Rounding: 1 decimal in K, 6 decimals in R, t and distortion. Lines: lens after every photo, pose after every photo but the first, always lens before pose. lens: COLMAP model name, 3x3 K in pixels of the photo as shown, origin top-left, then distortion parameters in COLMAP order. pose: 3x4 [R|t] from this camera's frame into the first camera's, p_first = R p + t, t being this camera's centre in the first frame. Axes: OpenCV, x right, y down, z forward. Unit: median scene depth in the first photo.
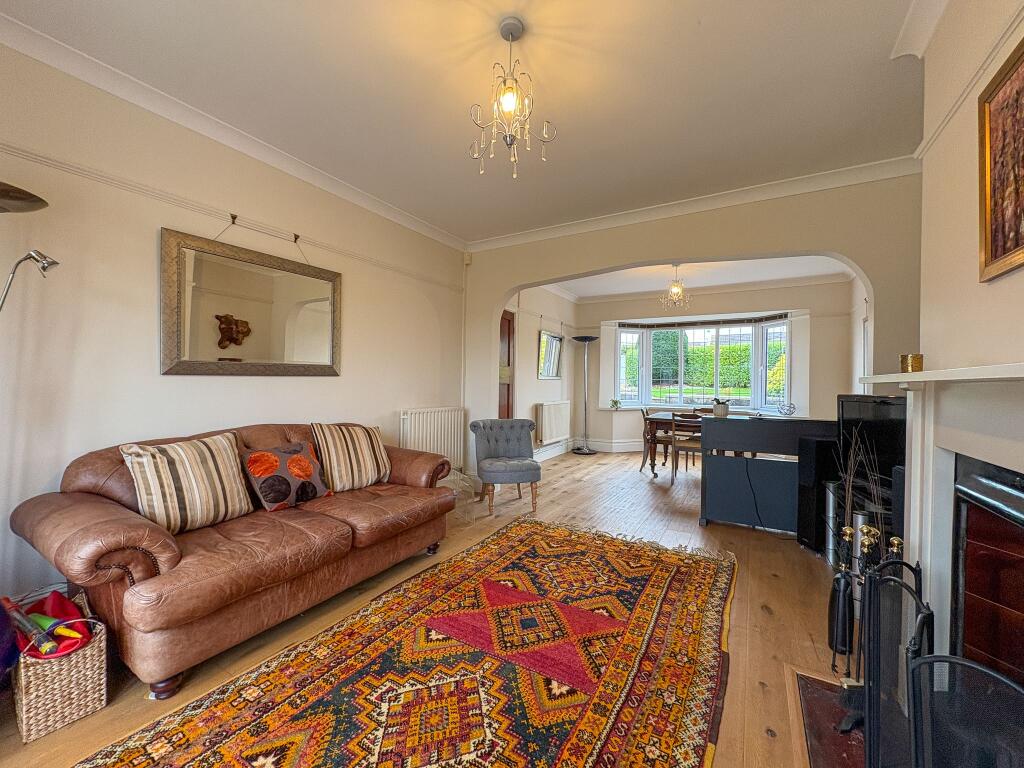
lens RADIAL K [[406.9, 0, 512.7], [0, 406.9, 383.6], [0, 0, 1]] dist [-0.000792, 0.000249]
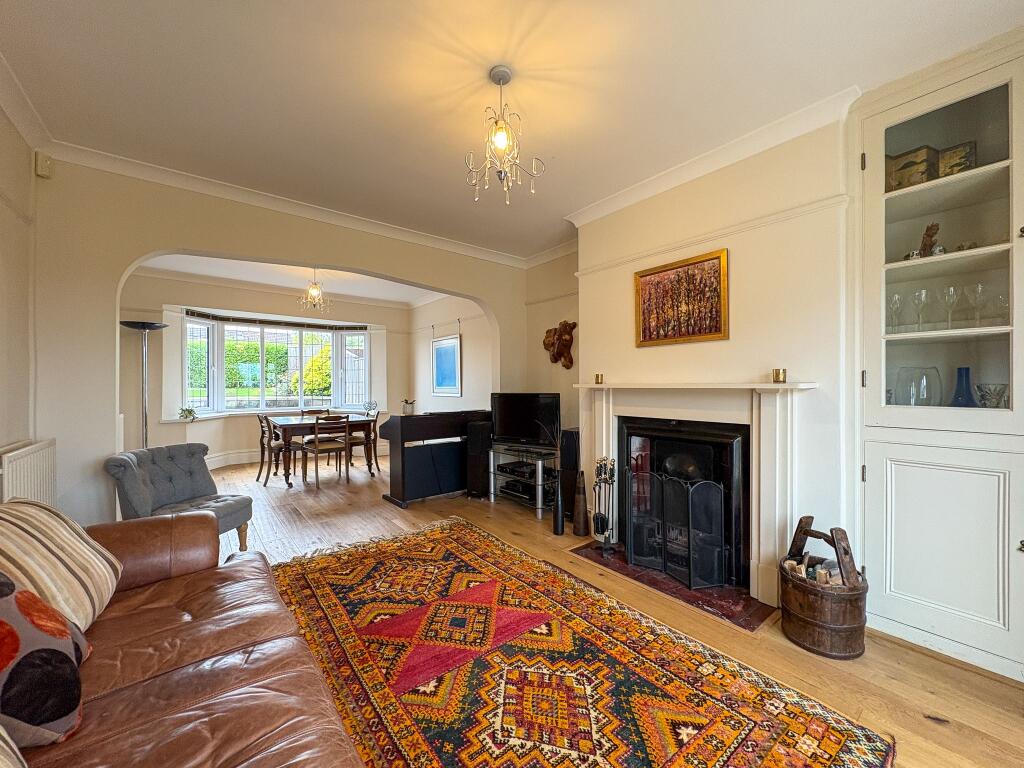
lens RADIAL K [[406.9, 0, 512.7], [0, 406.9, 383.6], [0, 0, 1]] dist [-0.000792, 0.000249]
pose [[0.359897, -0.013118, 0.932900, -0.717335], [0.008579, 0.999905, 0.010751, -0.029529], [-0.932952, 0.004134, 0.359976, 0.398136]]
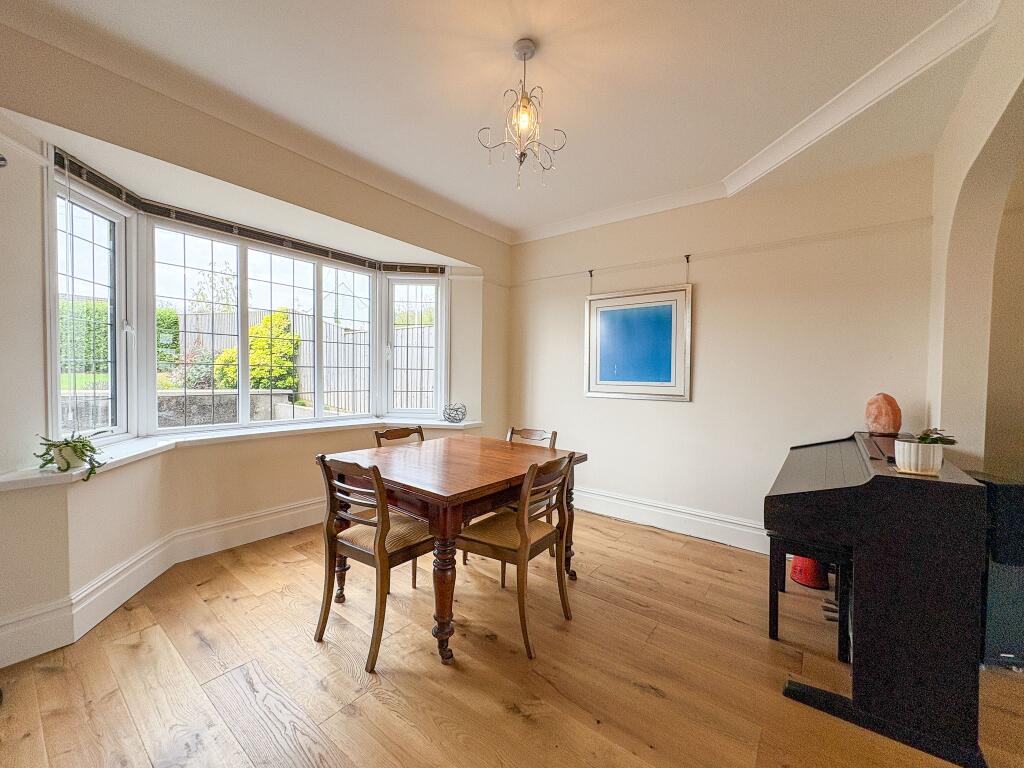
lens RADIAL K [[406.9, 0, 512.7], [0, 406.9, 383.6], [0, 0, 1]] dist [-0.000792, 0.000249]
pose [[0.125752, -0.034683, 0.991455, 0.078256], [-0.011117, 0.999277, 0.036366, -0.024387], [-0.991999, -0.015595, 0.125276, 1.953970]]
